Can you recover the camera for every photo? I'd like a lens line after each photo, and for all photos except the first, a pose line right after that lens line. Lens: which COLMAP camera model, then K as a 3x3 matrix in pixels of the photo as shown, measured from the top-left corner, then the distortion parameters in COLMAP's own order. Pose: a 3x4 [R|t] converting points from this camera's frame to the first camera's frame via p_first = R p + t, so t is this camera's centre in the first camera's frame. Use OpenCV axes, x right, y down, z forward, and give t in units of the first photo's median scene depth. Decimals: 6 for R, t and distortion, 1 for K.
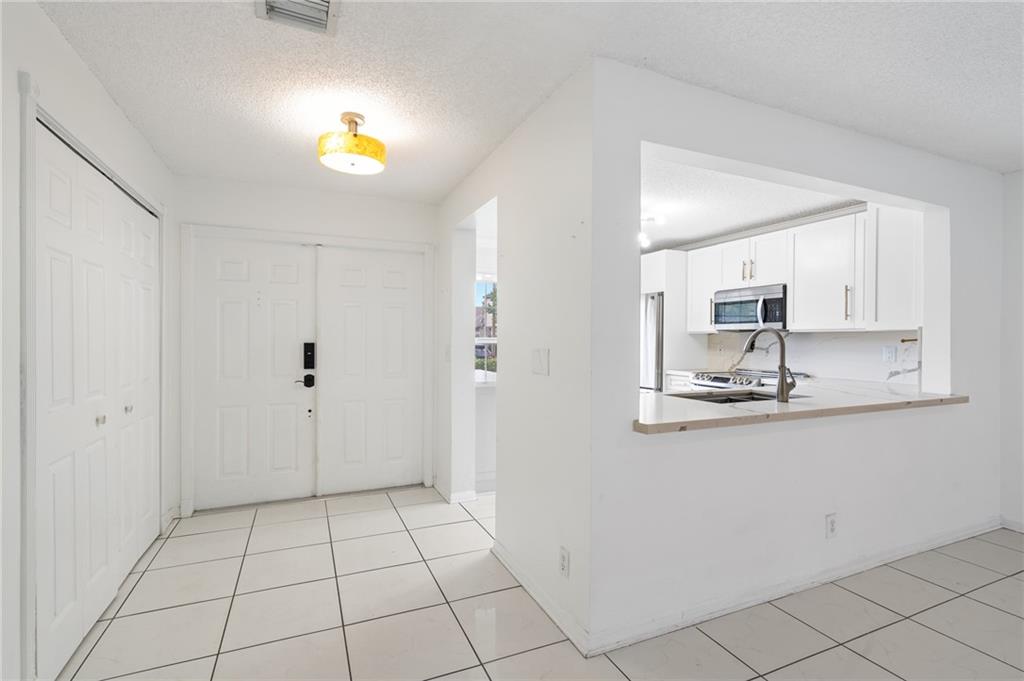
lens RADIAL K [[467.1, 0, 512.0], [0, 467.1, 340.5], [0, 0, 1]] dist [0.023129, -0.000042]
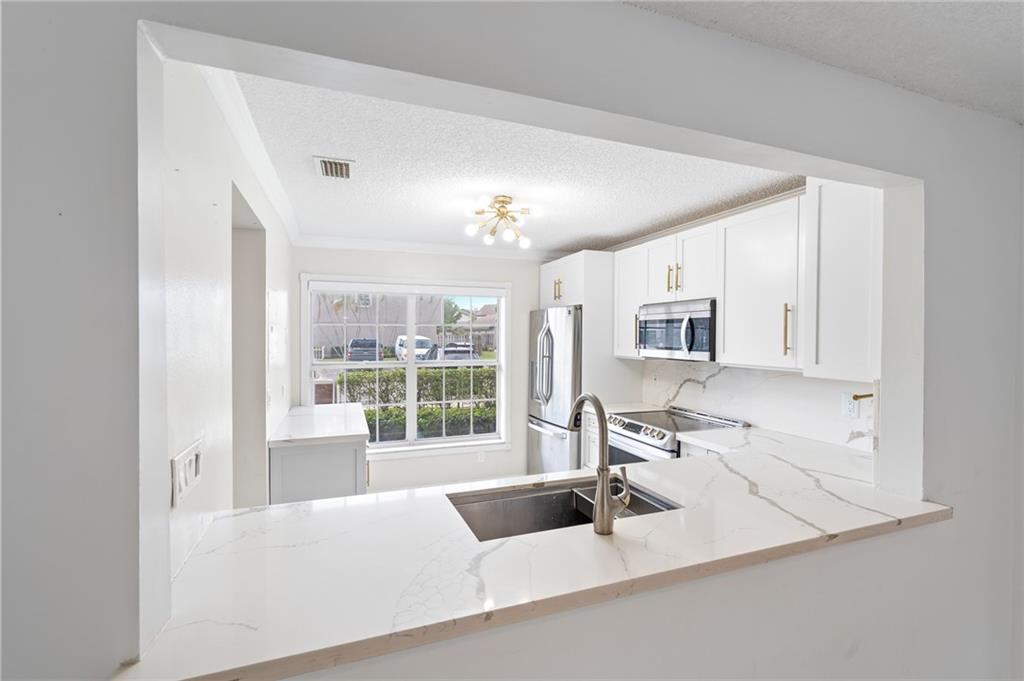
lens RADIAL K [[460.1, 0, 514.9], [0, 460.1, 344.2], [0, 0, 1]] dist [-0.001472, 0.000231]
pose [[0.998643, -0.007210, -0.051578, 0.302634], [0.007943, 0.999870, 0.014016, -0.060181], [0.051470, -0.014406, 0.998571, 0.277196]]
